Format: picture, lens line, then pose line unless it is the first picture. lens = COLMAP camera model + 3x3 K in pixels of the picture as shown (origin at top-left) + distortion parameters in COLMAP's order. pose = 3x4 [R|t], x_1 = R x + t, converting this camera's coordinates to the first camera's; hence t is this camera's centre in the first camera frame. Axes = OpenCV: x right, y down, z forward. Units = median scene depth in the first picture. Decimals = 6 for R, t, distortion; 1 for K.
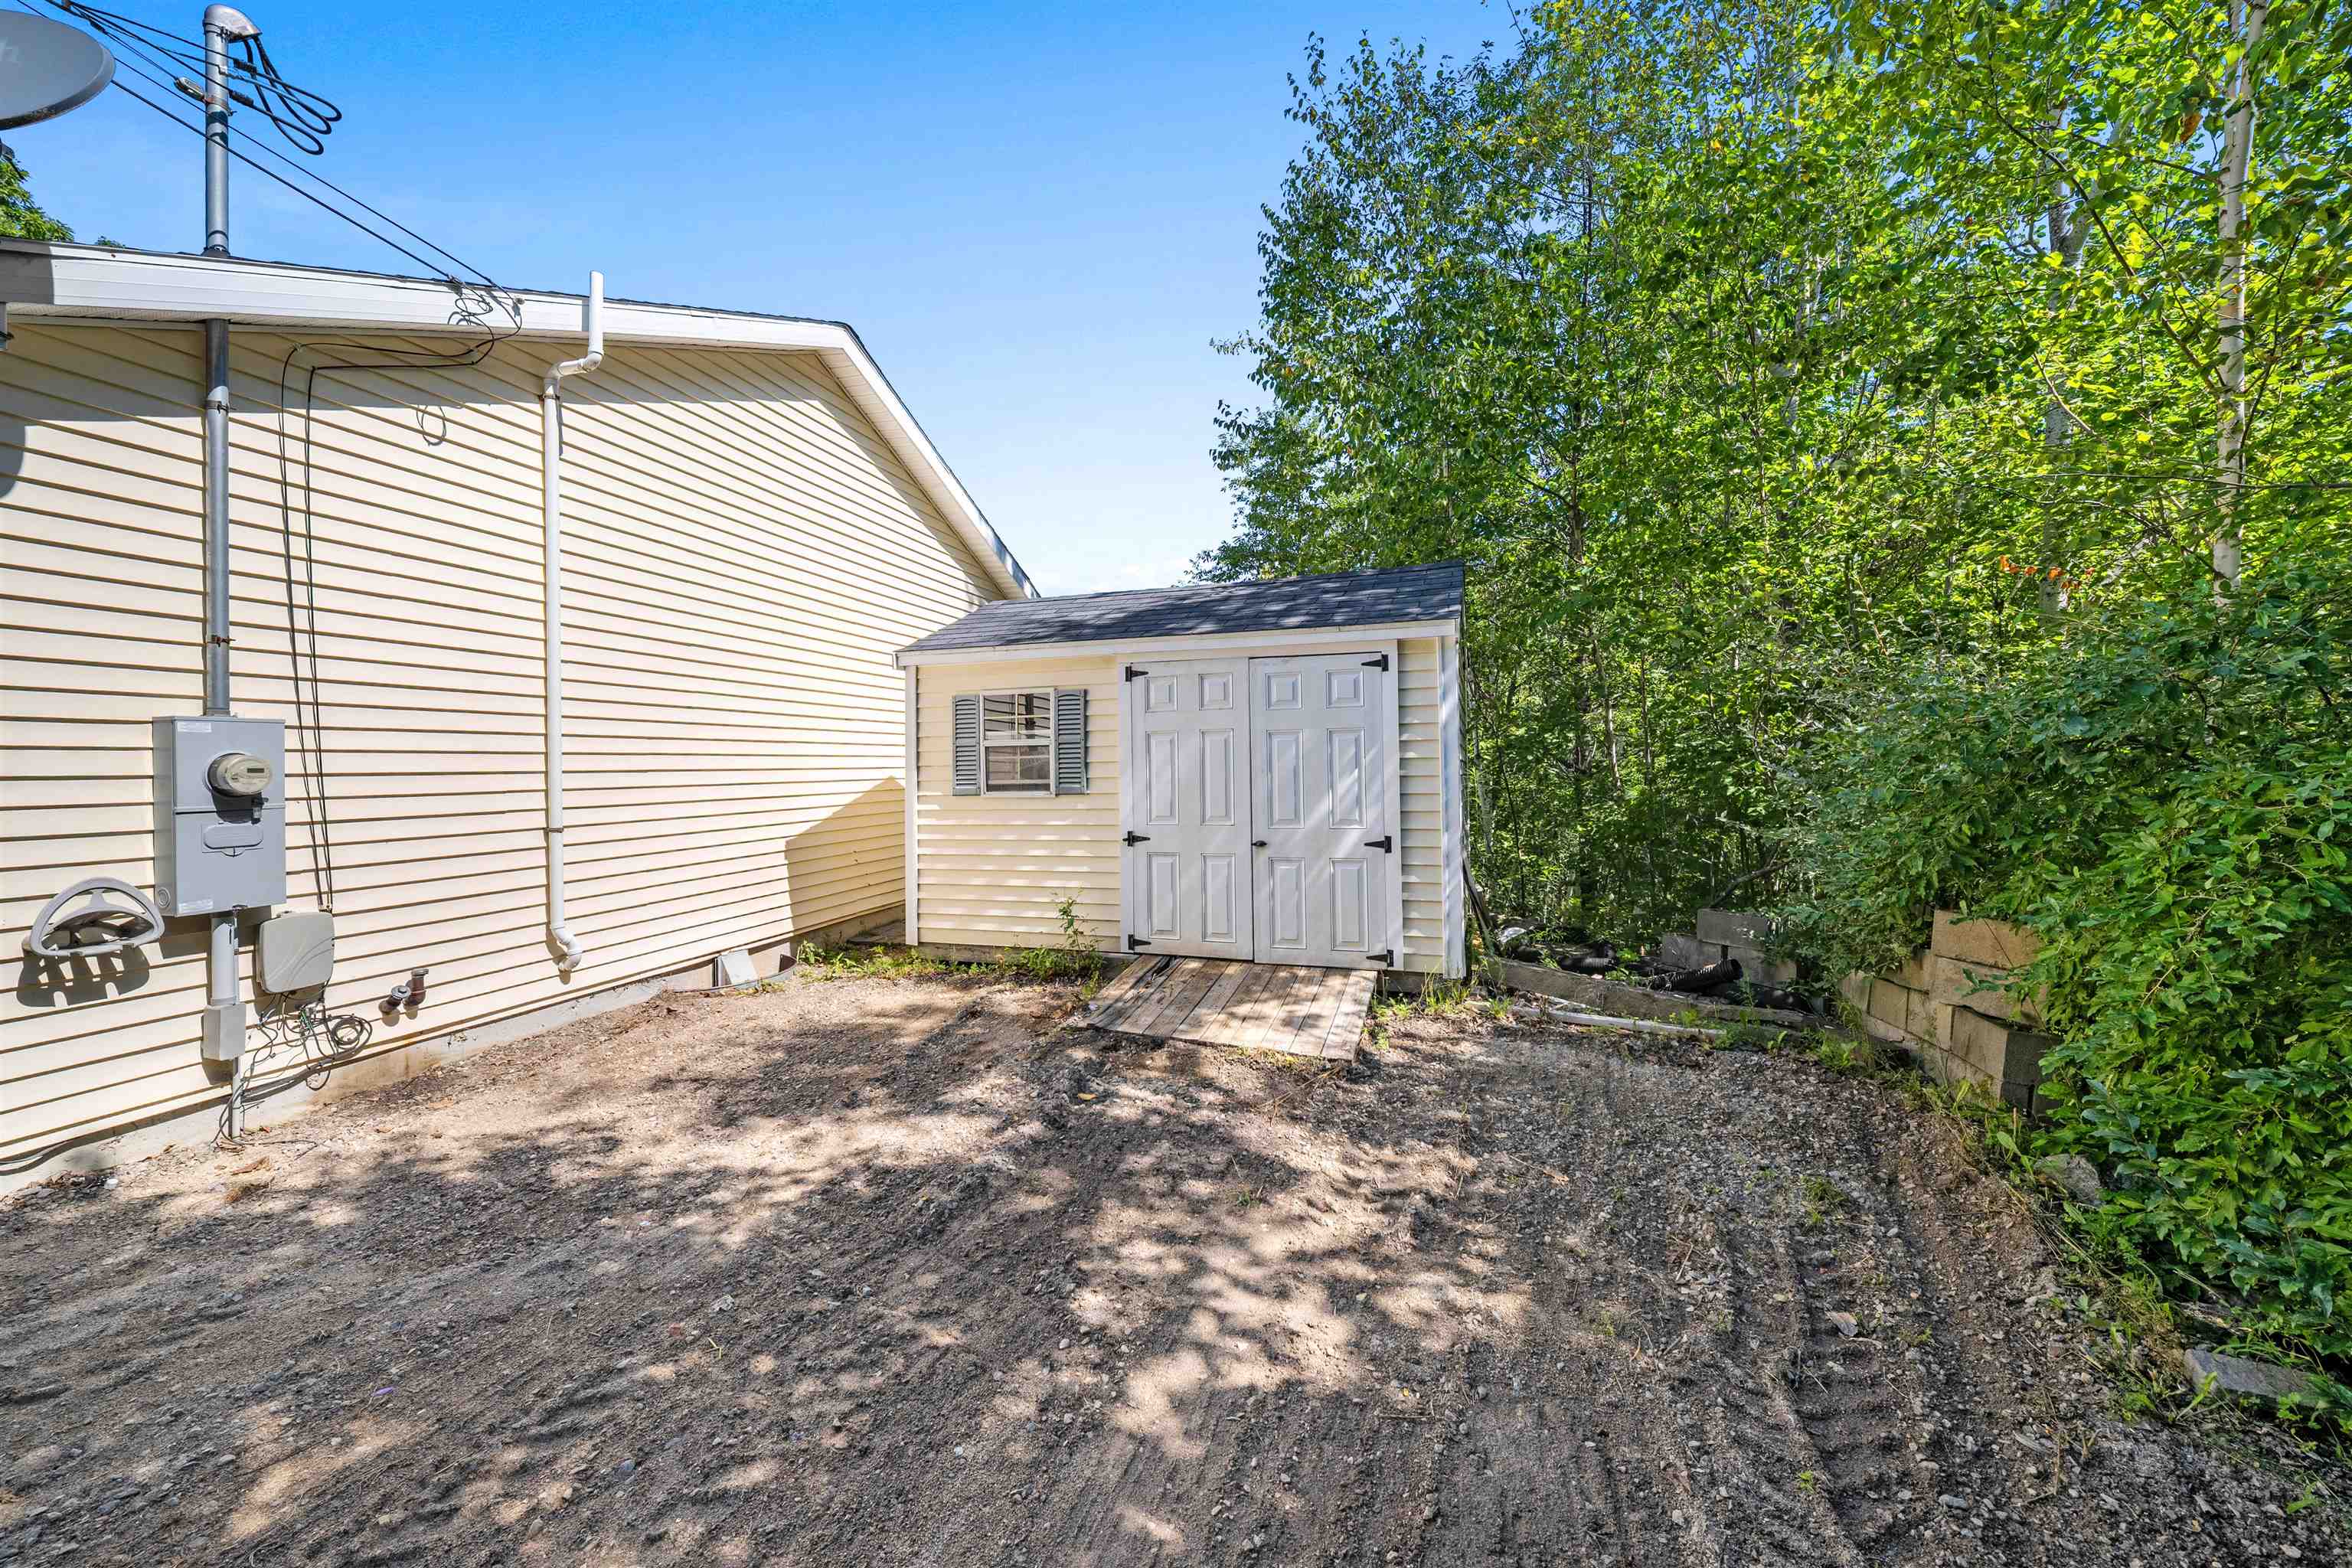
lens RADIAL K [[835.8, 0, 1192.3], [0, 835.8, 767.7], [0, 0, 1]] dist [0.008910, -0.002022]
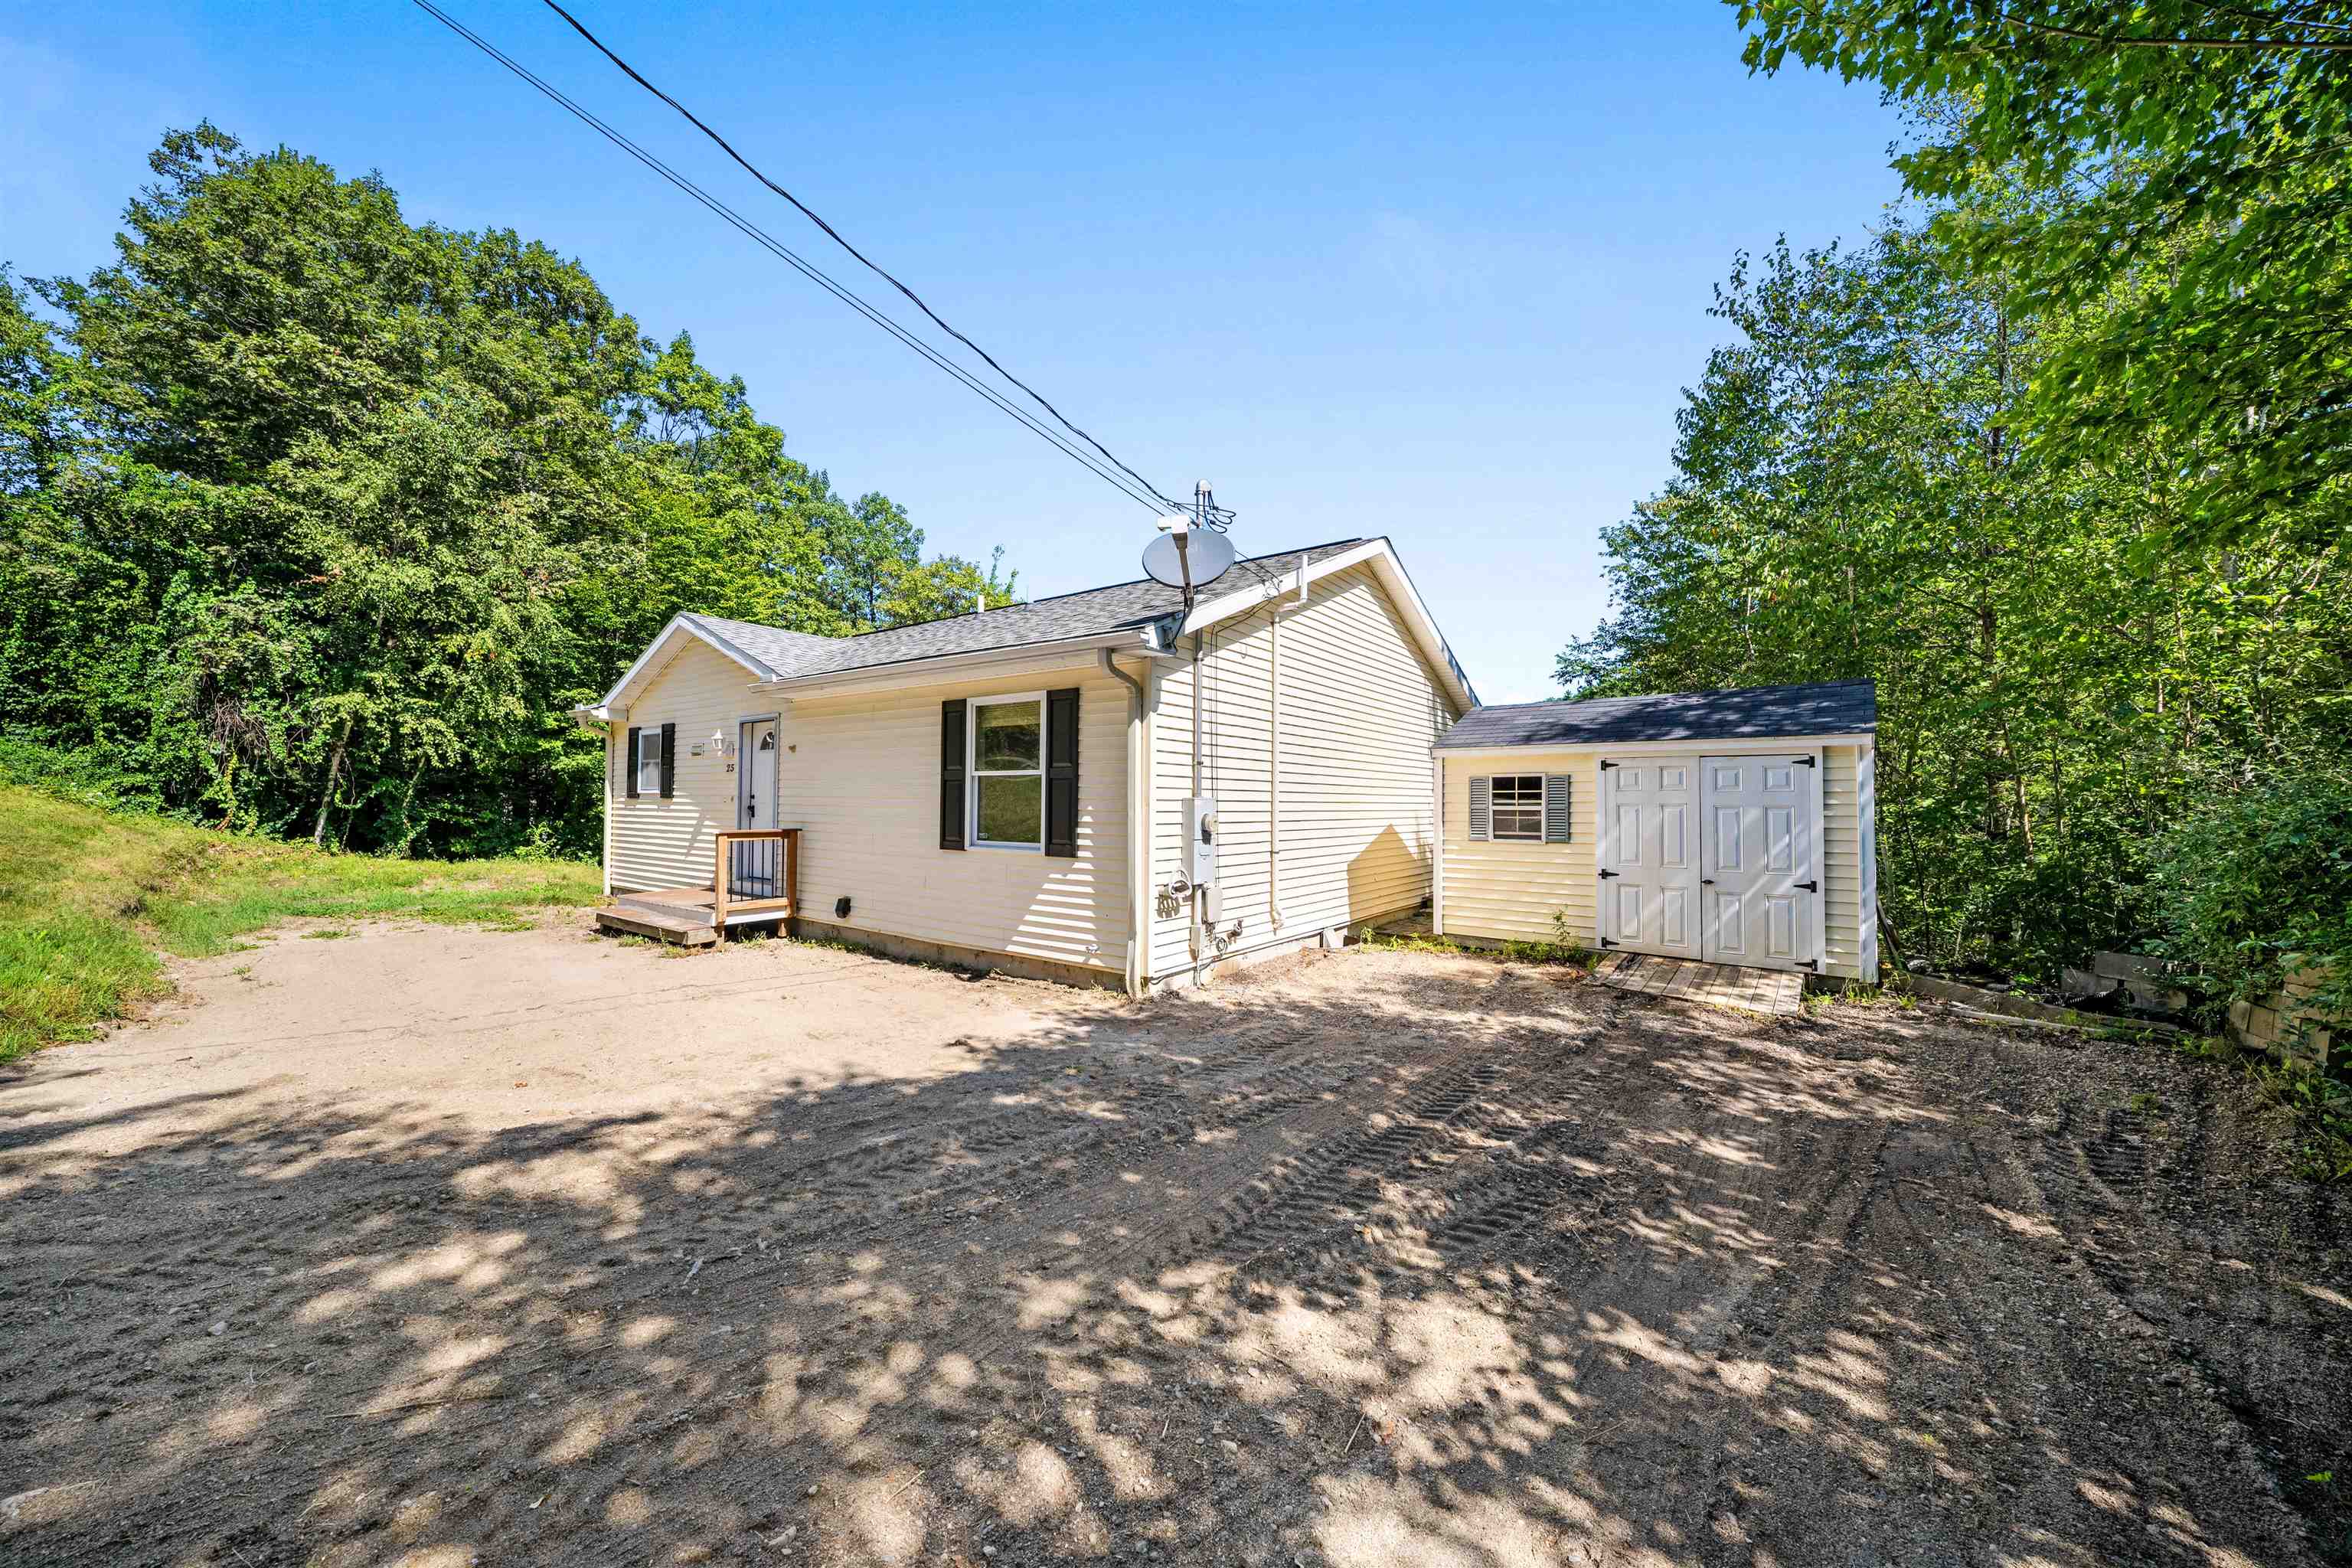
lens RADIAL K [[835.8, 0, 1165.9], [0, 835.8, 788.3], [0, 0, 1]] dist [0.008910, -0.002022]
pose [[0.935736, 0.018812, -0.352200, -0.333051], [-0.023239, 0.999695, -0.008346, -0.047453], [0.351936, 0.015995, 0.935887, -0.828231]]
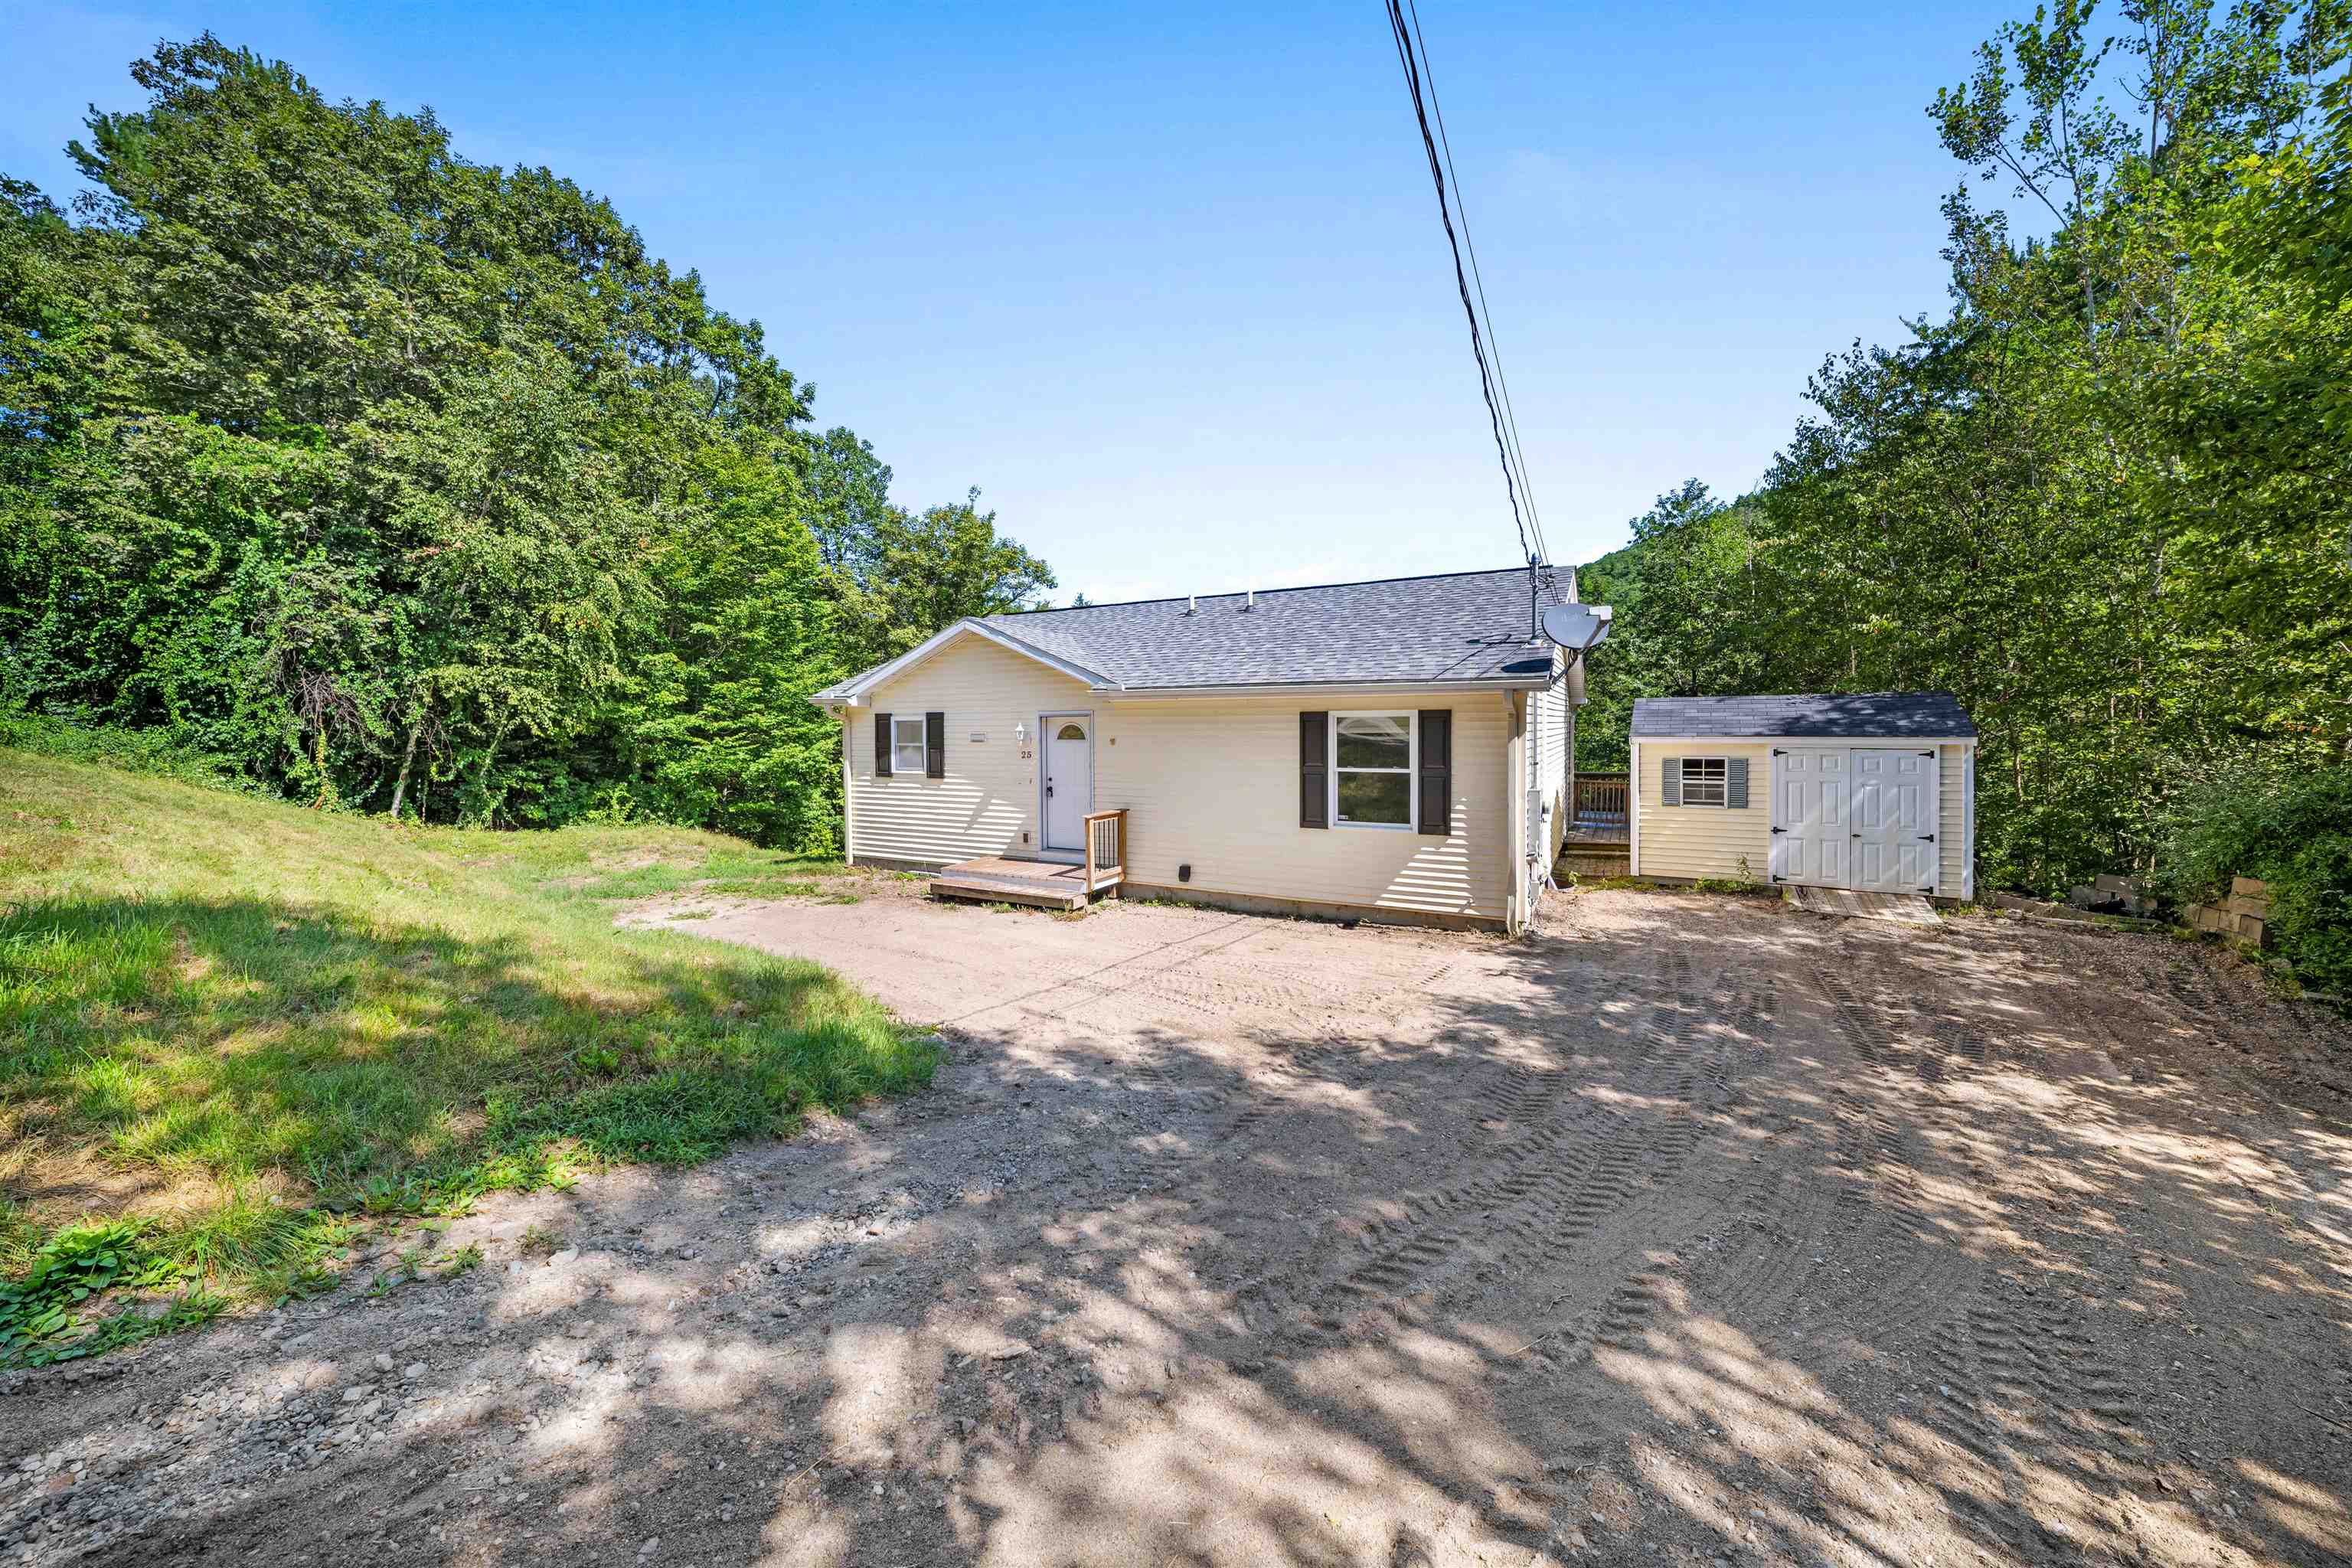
lens RADIAL K [[835.8, 0, 1181.7], [0, 835.8, 754.0], [0, 0, 1]] dist [0.008910, -0.002022]
pose [[0.976803, 0.013469, -0.213716, -1.282937], [-0.004901, 0.999165, 0.040569, -0.220520], [0.214084, -0.038581, 0.976053, -1.645604]]
